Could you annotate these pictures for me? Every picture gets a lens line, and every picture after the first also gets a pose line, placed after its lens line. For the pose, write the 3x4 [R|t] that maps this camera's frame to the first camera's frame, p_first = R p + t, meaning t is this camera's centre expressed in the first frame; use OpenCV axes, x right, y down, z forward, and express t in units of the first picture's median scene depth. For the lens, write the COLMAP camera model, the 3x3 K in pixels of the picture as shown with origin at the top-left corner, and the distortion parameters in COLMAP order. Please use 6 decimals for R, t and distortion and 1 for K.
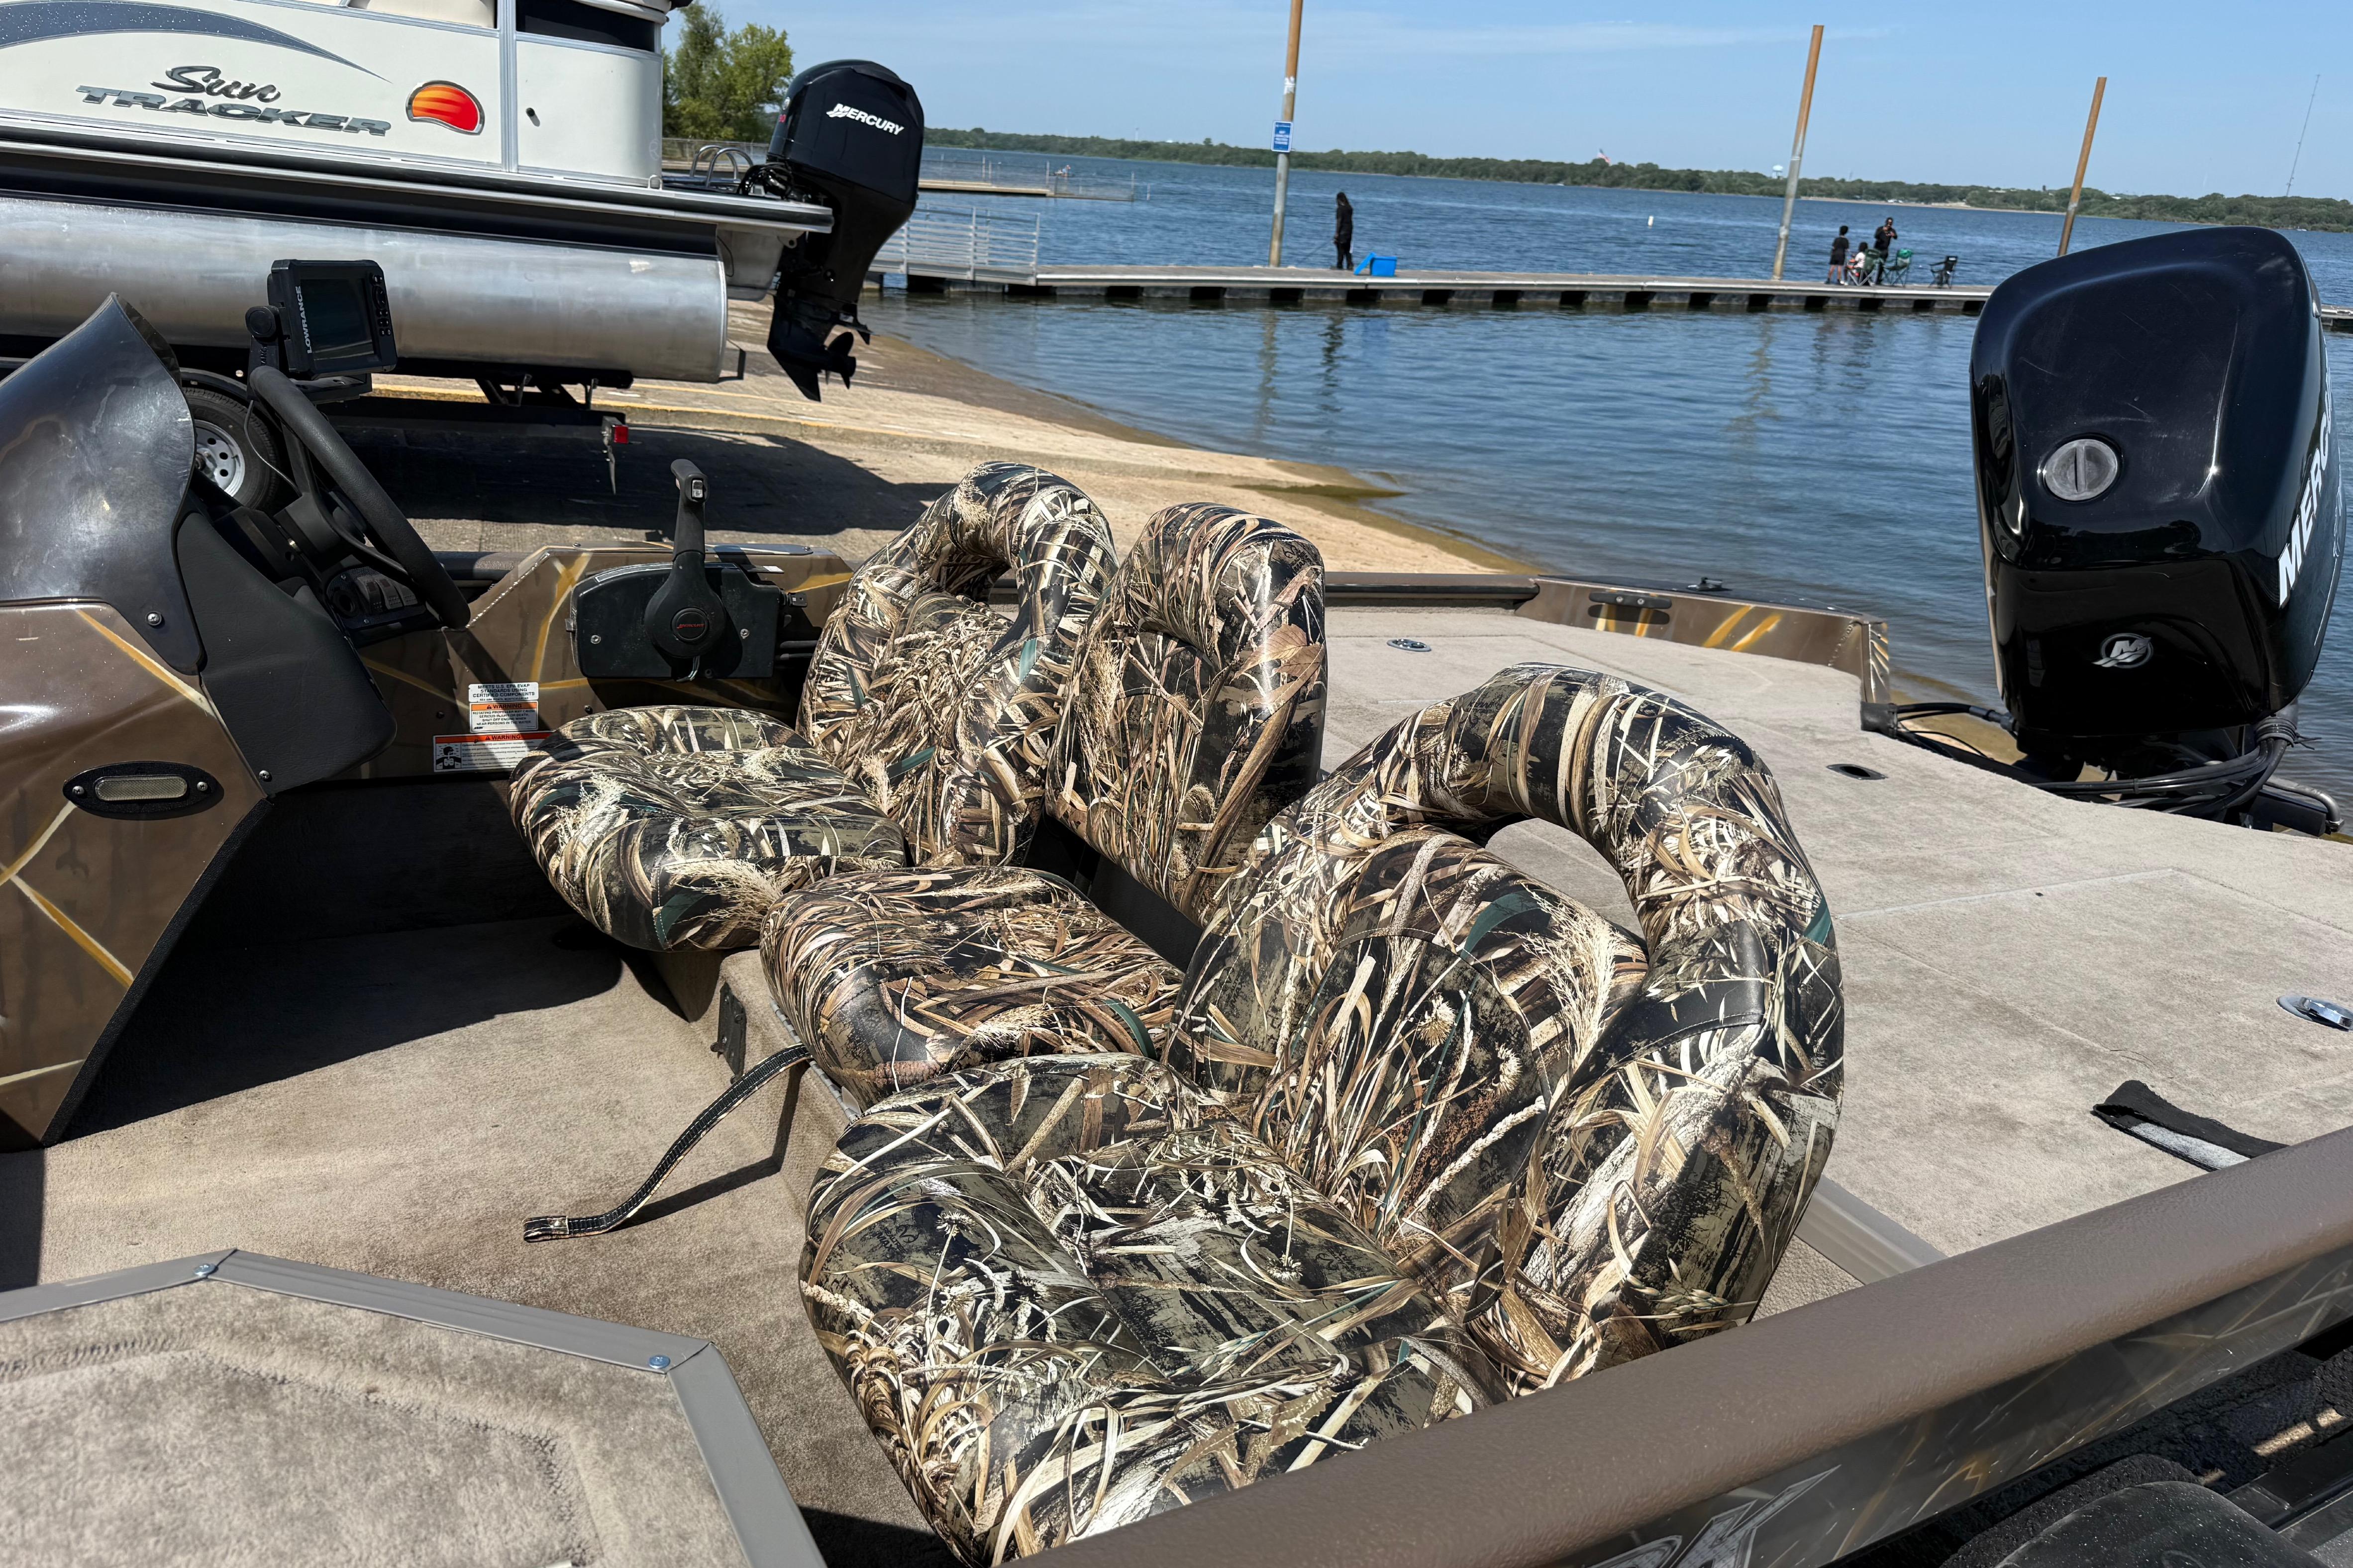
lens RADIAL K [[1642.2, 0, 1167.7], [0, 1642.2, 782.5], [0, 0, 1]] dist [0.104400, -0.155550]
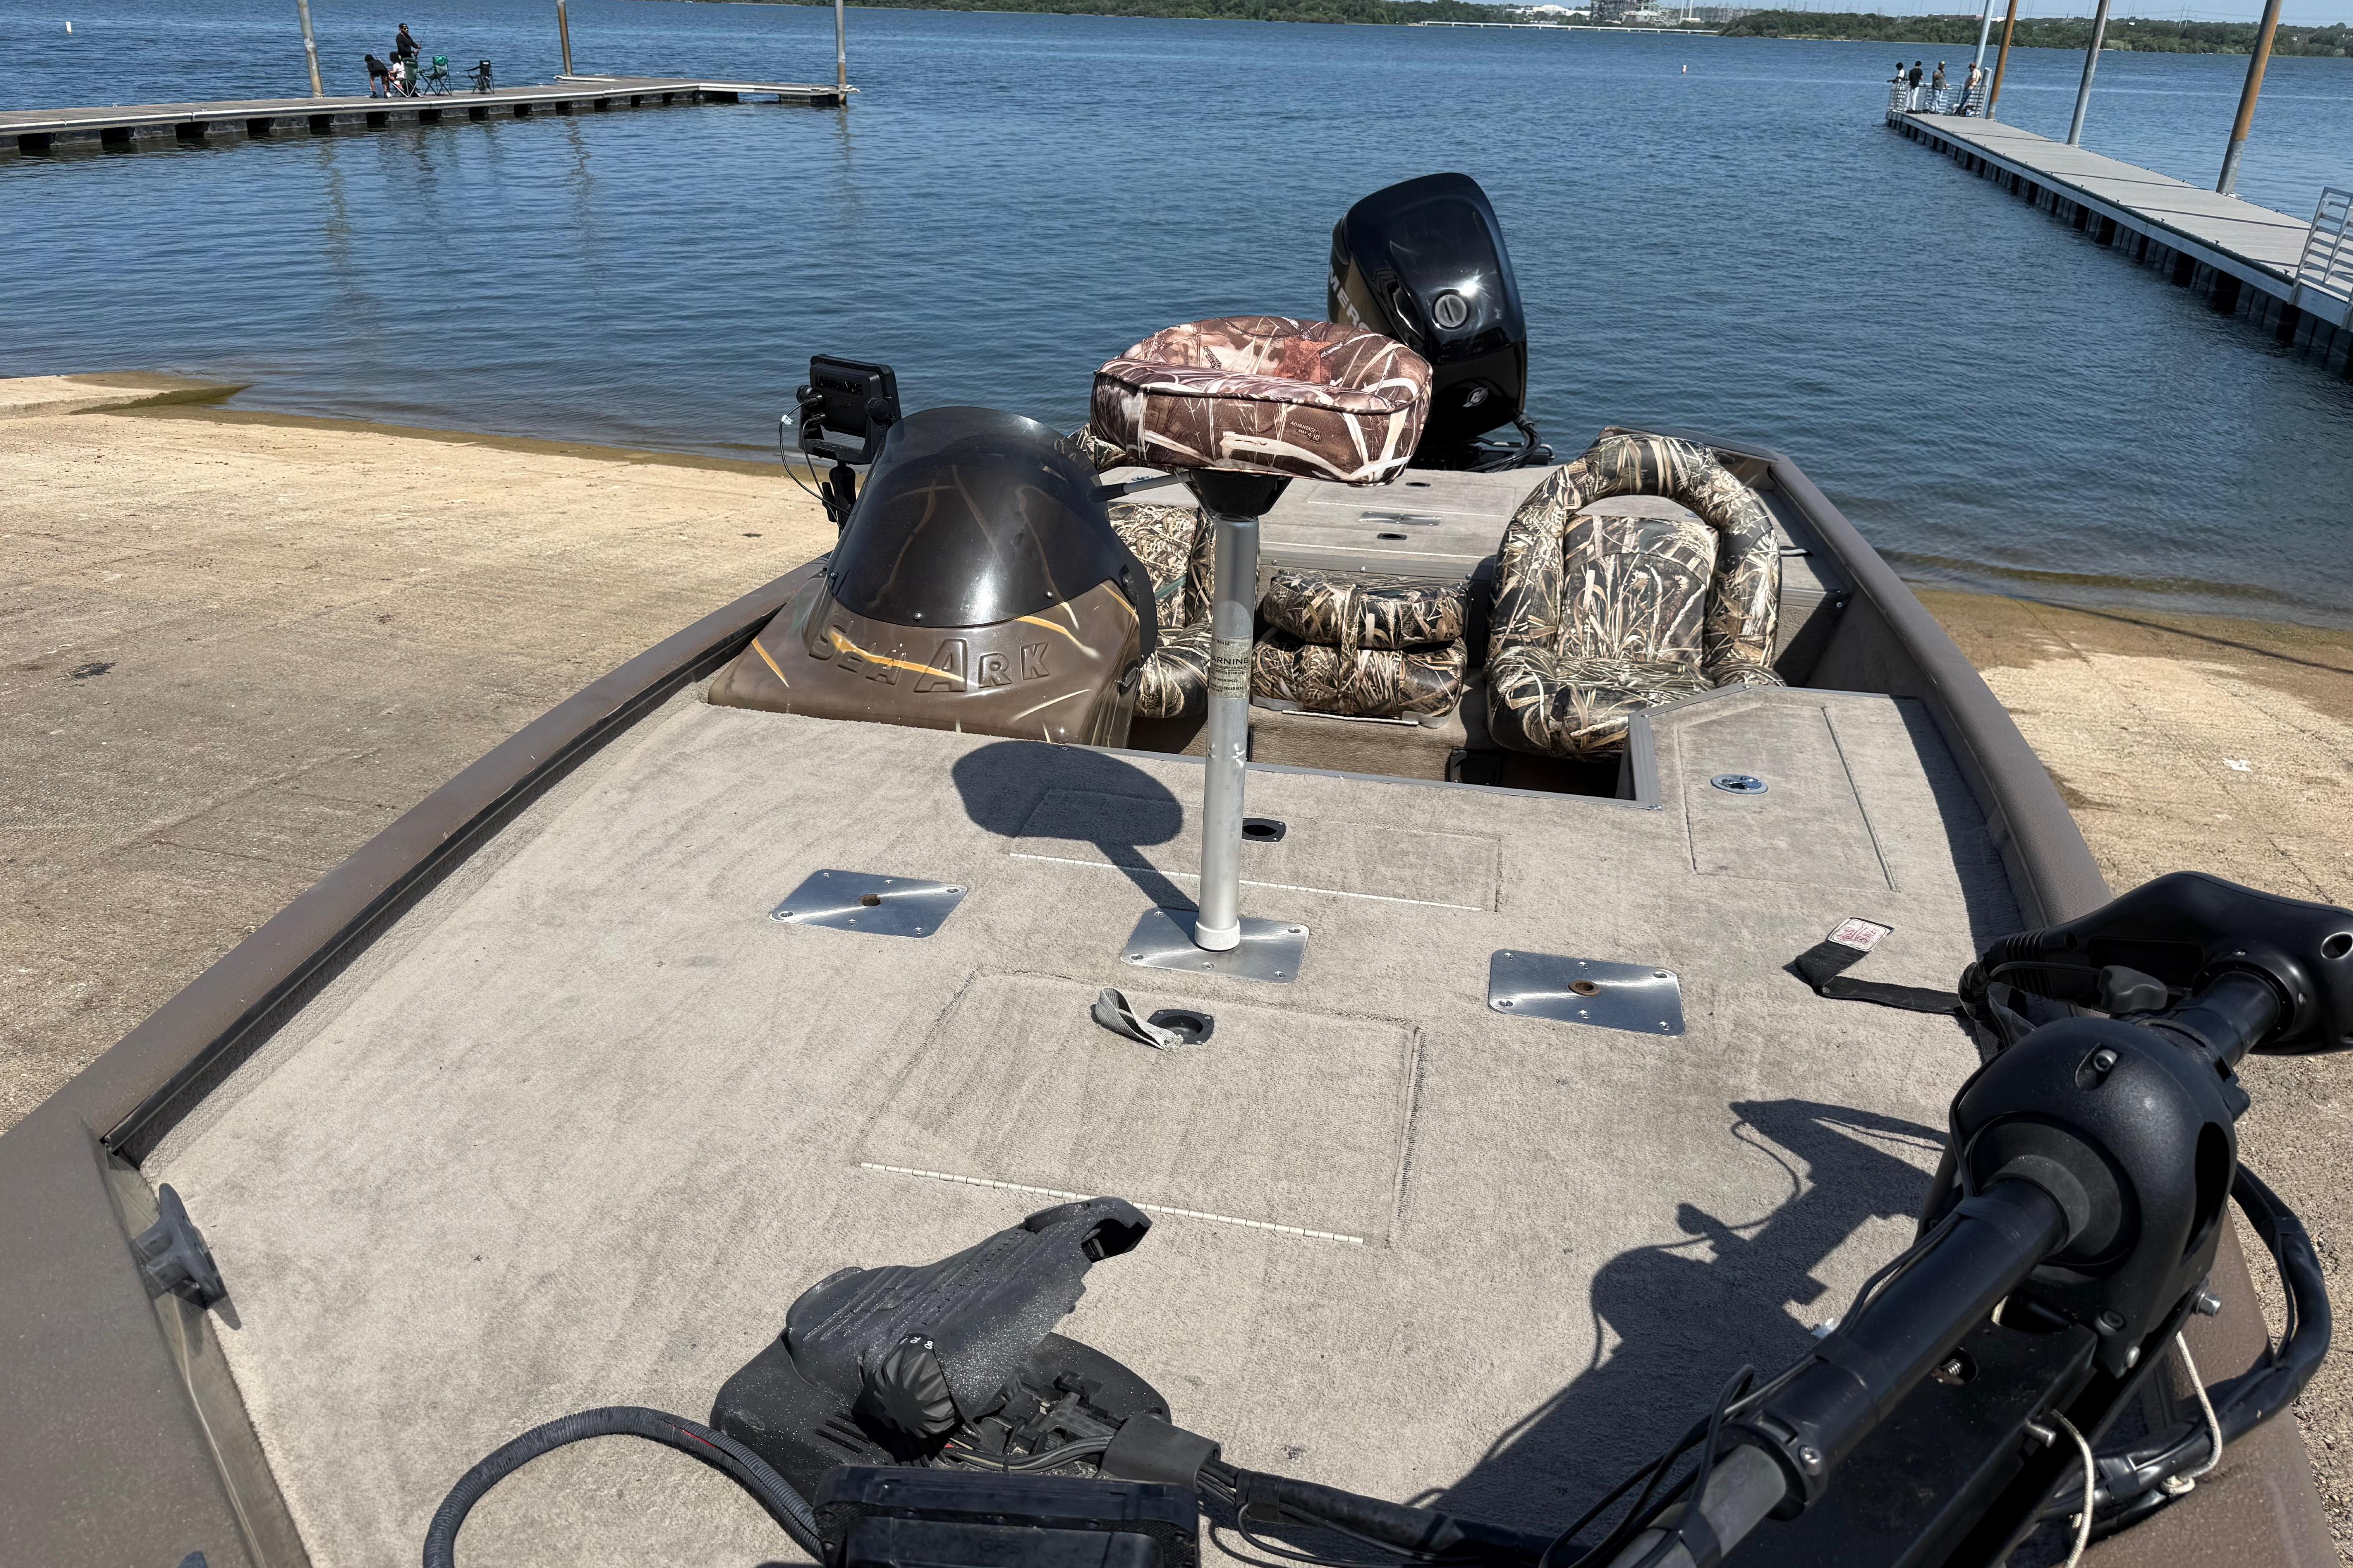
lens RADIAL K [[1629.8, 0, 1176.2], [0, 1629.8, 798.2], [0, 0, 1]] dist [0.138235, -0.218282]
pose [[0.673136, -0.346819, 0.653150, -1.366956], [0.266518, 0.937629, 0.223203, -0.195250], [-0.689823, 0.023830, 0.723585, -0.233484]]
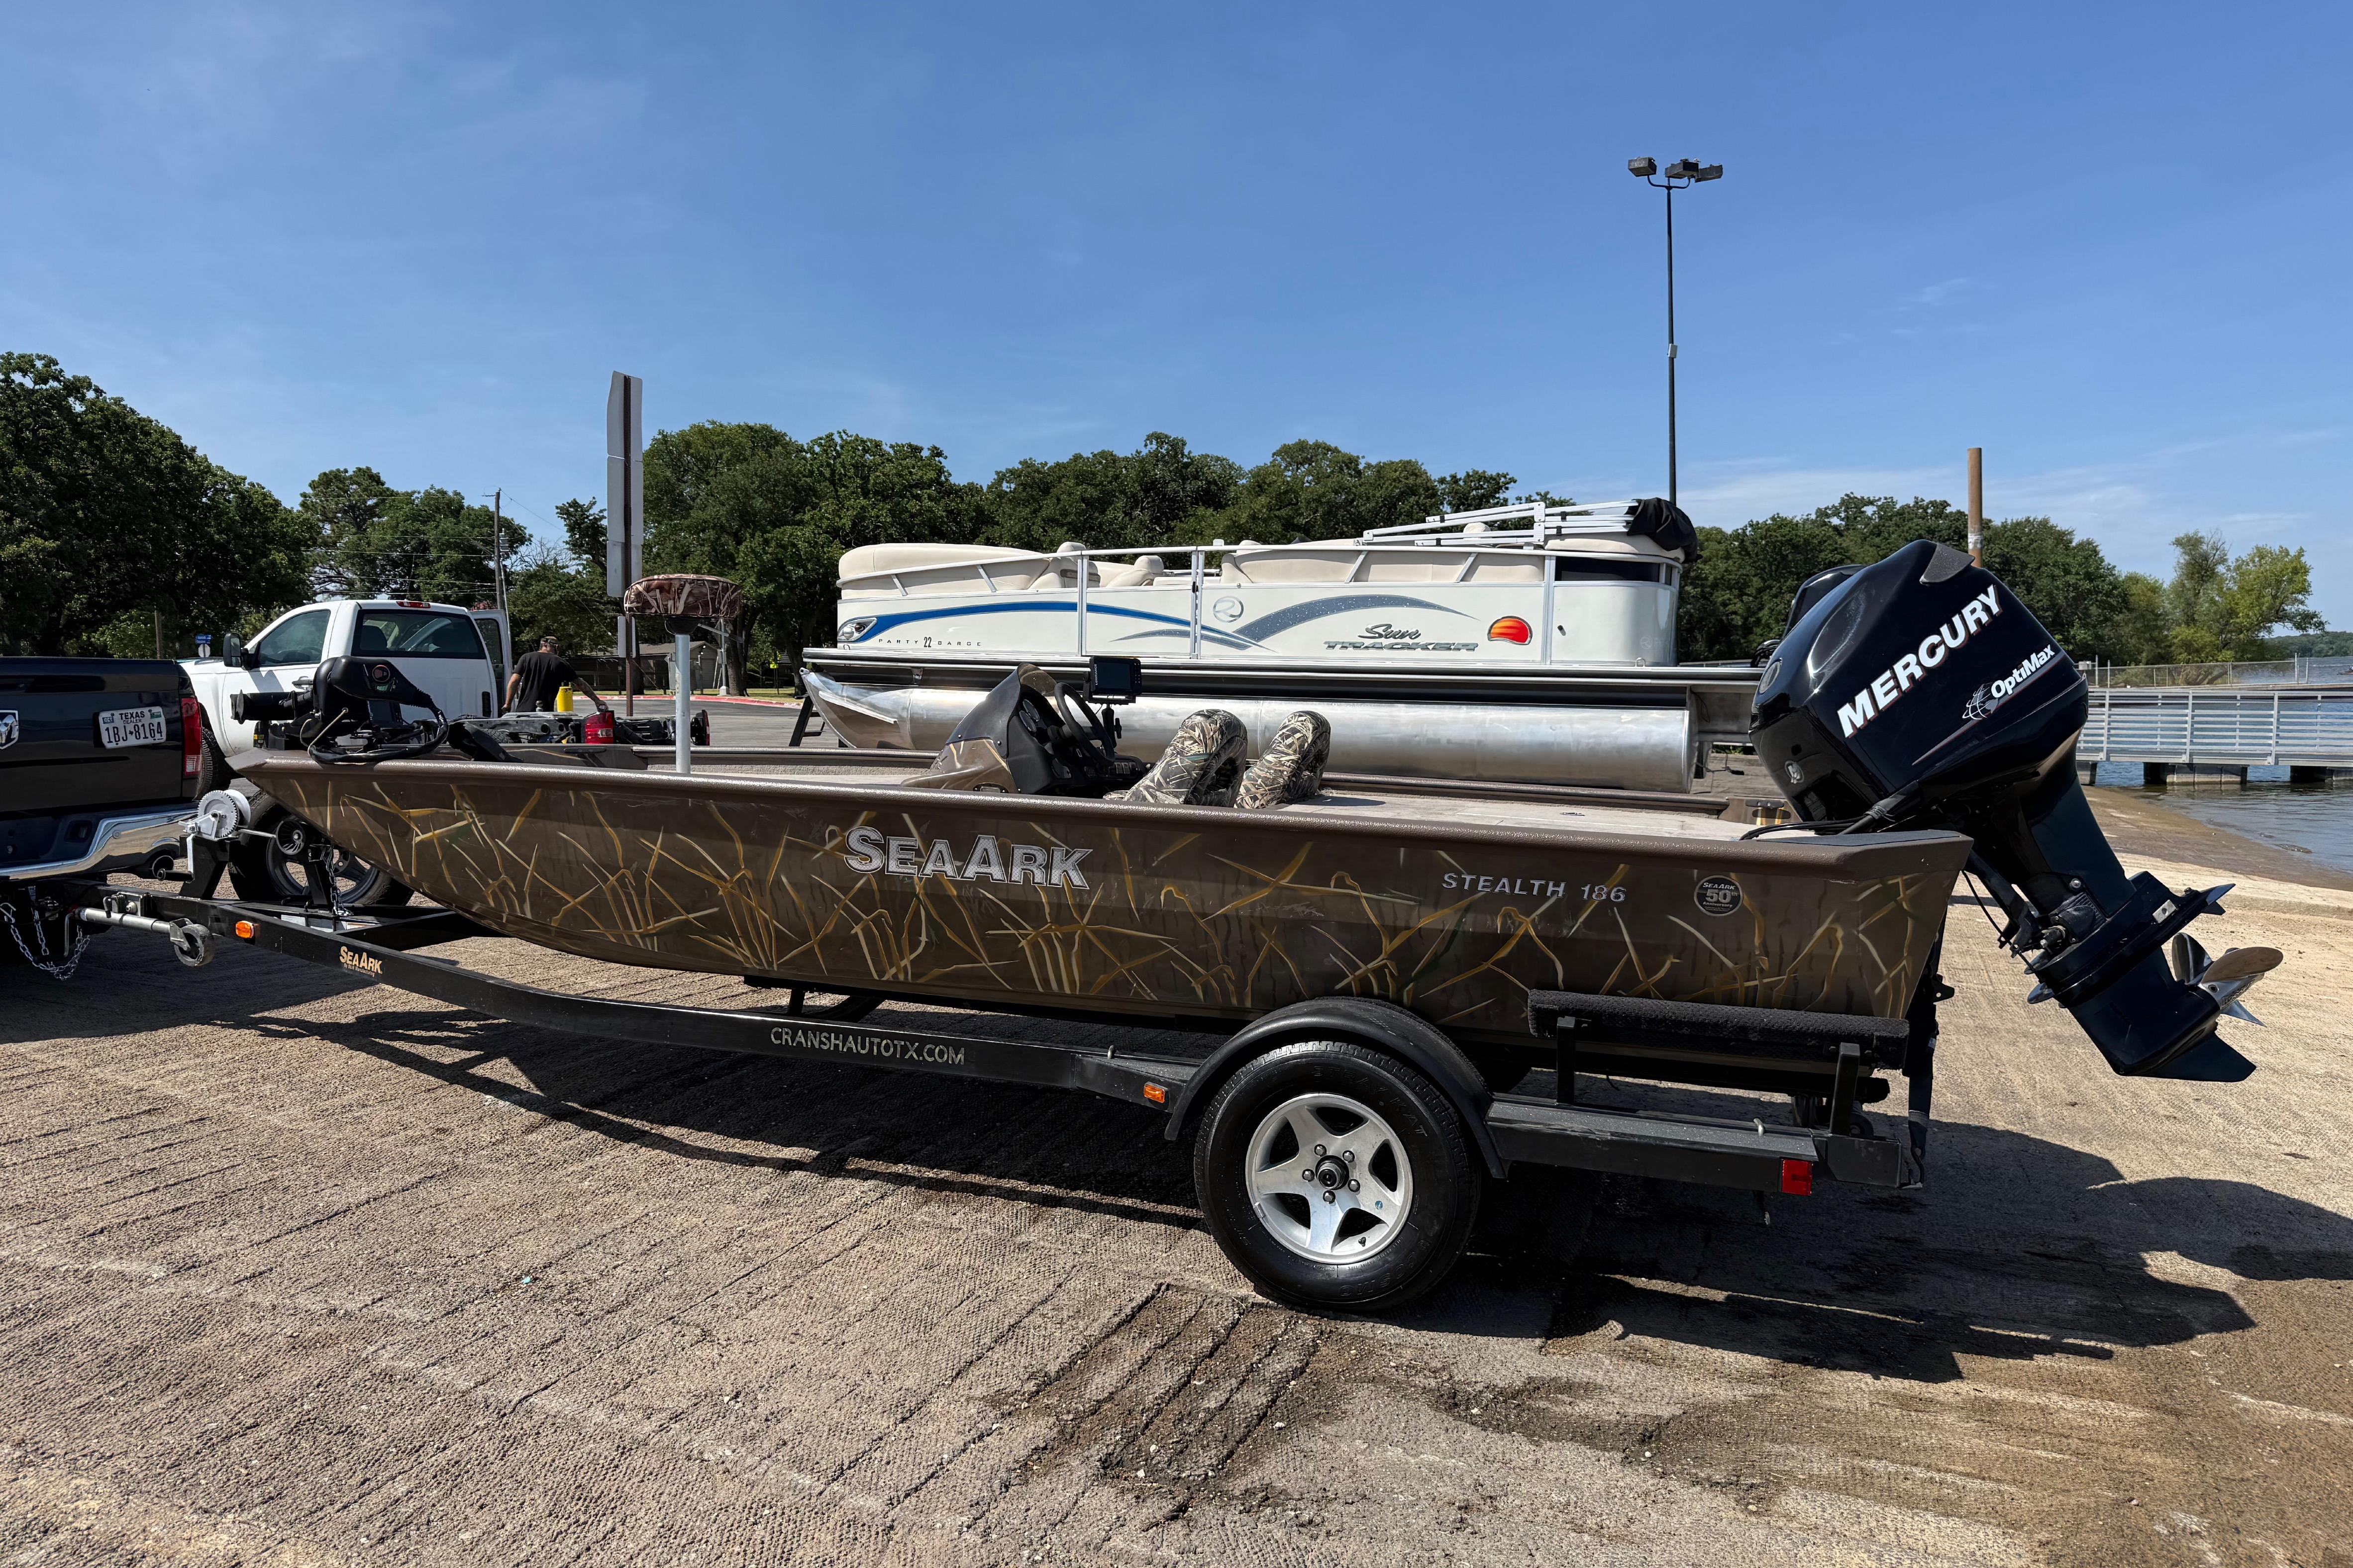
lens RADIAL K [[1629.8, 0, 1176.2], [0, 1629.8, 798.2], [0, 0, 1]] dist [0.138235, -0.218282]
pose [[0.678796, -0.038250, -0.733330, 1.667595], [-0.184626, 0.957674, -0.220849, 0.541596], [0.710738, 0.285303, 0.643003, -0.710037]]
